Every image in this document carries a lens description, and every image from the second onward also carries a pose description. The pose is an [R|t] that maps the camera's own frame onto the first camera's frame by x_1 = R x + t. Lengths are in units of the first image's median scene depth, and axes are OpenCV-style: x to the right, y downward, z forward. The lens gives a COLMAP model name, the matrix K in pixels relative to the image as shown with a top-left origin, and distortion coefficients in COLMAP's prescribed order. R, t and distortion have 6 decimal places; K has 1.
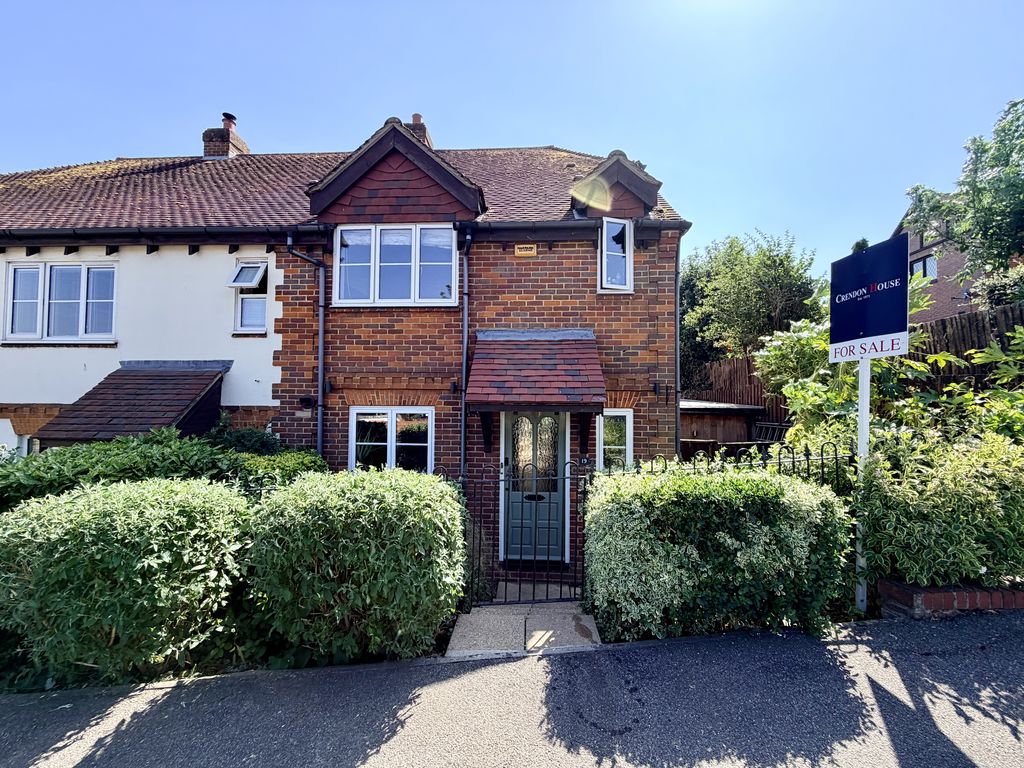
lens RADIAL K [[409.5, 0, 517.9], [0, 409.5, 382.1], [0, 0, 1]] dist [0.001014, -0.000162]
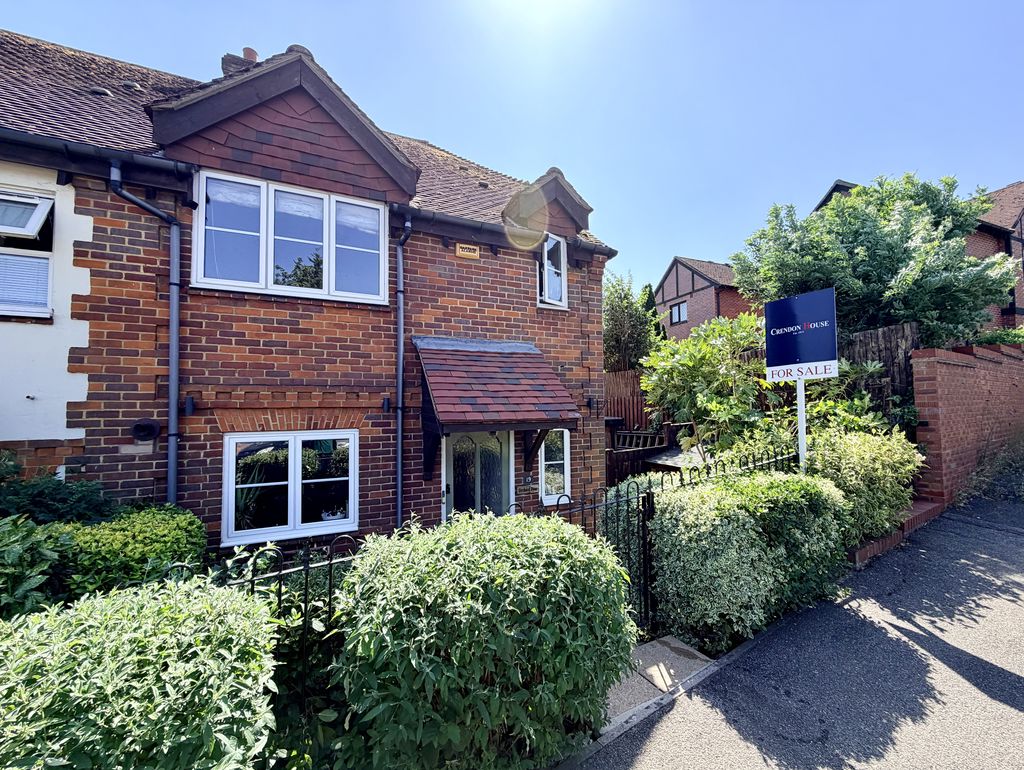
lens RADIAL K [[414.8, 0, 510.3], [0, 414.8, 390.9], [0, 0, 1]] dist [-0.000623, 0.000109]
pose [[0.876823, 0.003397, 0.480801, -0.332045], [0.002492, 0.999929, -0.011611, -0.004034], [-0.480806, 0.011379, 0.876753, 0.157869]]
